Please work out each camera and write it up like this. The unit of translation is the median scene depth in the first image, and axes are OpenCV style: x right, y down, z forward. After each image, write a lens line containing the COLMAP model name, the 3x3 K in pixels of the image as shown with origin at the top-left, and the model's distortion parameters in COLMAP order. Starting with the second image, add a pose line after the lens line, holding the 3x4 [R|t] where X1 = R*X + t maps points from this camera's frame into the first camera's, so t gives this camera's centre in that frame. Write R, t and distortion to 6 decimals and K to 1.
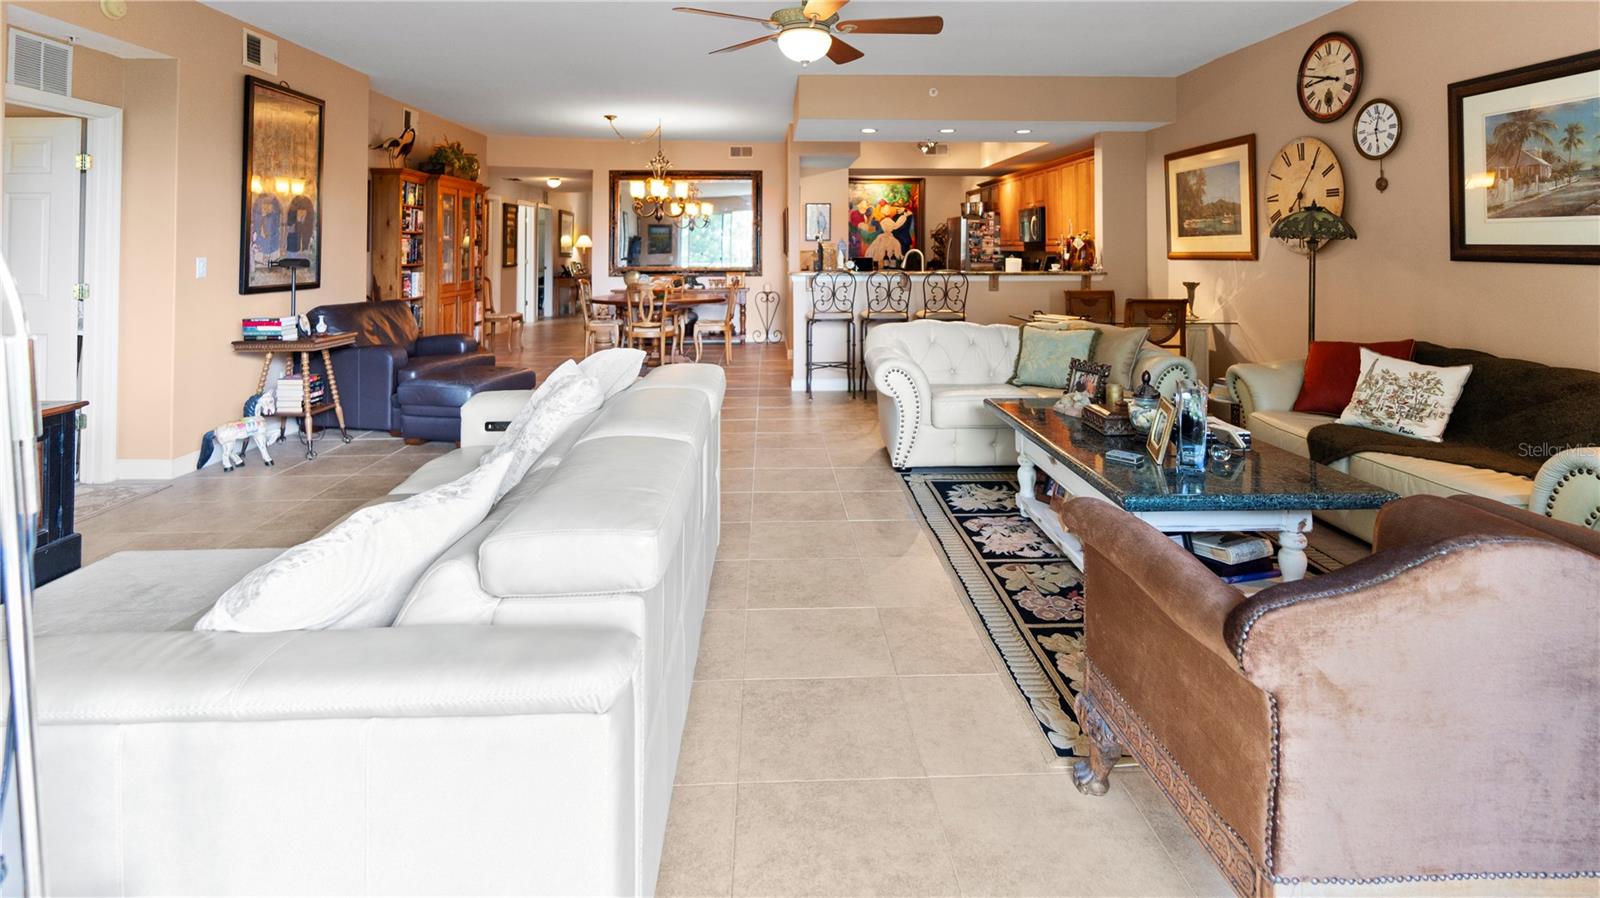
lens RADIAL K [[788.5, 0, 847.3], [0, 788.5, 234.2], [0, 0, 1]] dist [-0.005715, 0.003000]
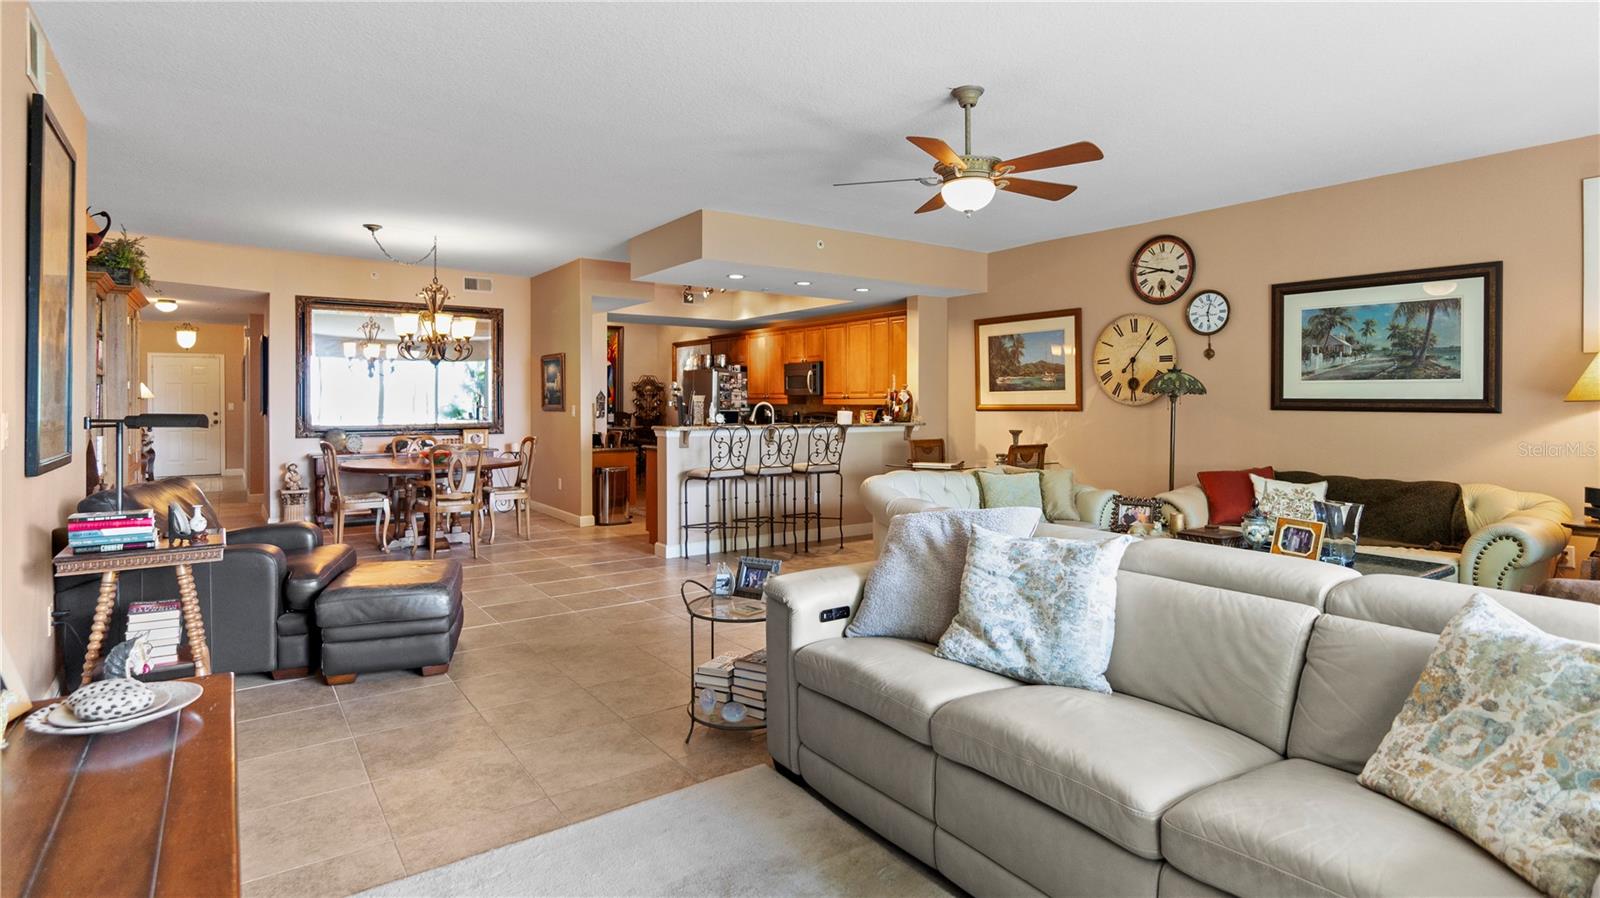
lens RADIAL K [[788.5, 0, 852.0], [0, 788.5, 406.8], [0, 0, 1]] dist [-0.005715, 0.003000]
pose [[0.841439, -0.001666, 0.540350, -0.503893], [-0.011072, 0.999732, 0.020325, 0.006064], [-0.540239, -0.023085, 0.841195, 0.173269]]
